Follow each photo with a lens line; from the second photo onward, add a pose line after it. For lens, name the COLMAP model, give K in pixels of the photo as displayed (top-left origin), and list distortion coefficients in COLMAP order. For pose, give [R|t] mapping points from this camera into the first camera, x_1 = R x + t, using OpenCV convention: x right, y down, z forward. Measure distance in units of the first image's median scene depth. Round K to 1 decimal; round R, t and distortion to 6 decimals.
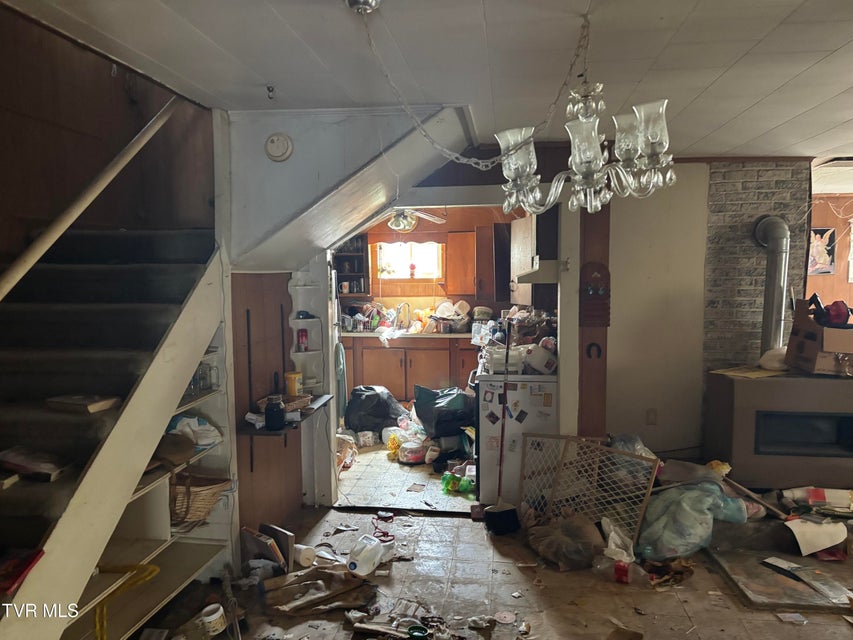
lens RADIAL K [[633.6, 0, 430.4], [0, 633.6, 324.7], [0, 0, 1]] dist [0.075385, -0.088923]
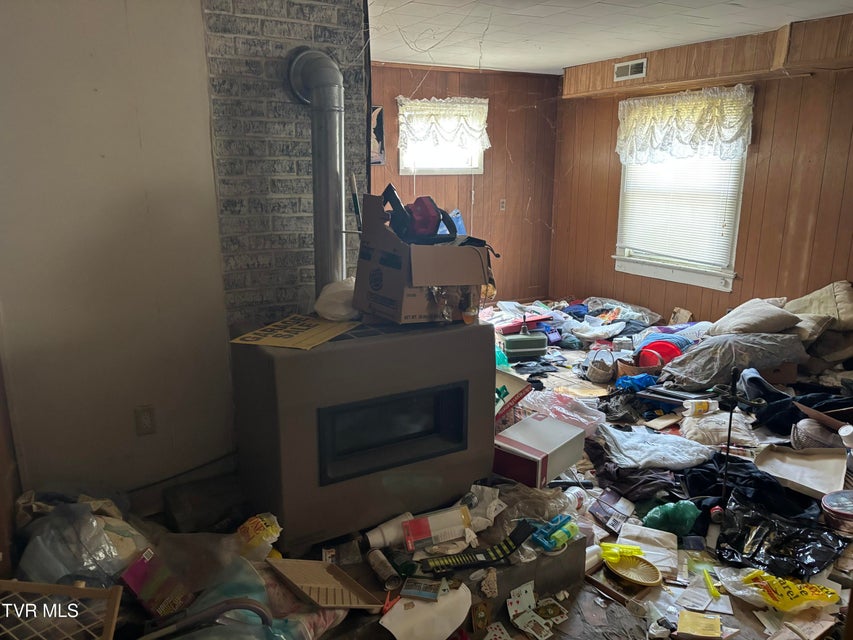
lens RADIAL K [[633.6, 0, 430.4], [0, 633.6, 324.7], [0, 0, 1]] dist [0.075385, -0.088923]
pose [[0.791150, -0.141957, 0.594920, 0.248202], [0.048286, 0.984153, 0.170620, -0.018574], [-0.609713, -0.106260, 0.785467, 0.478754]]
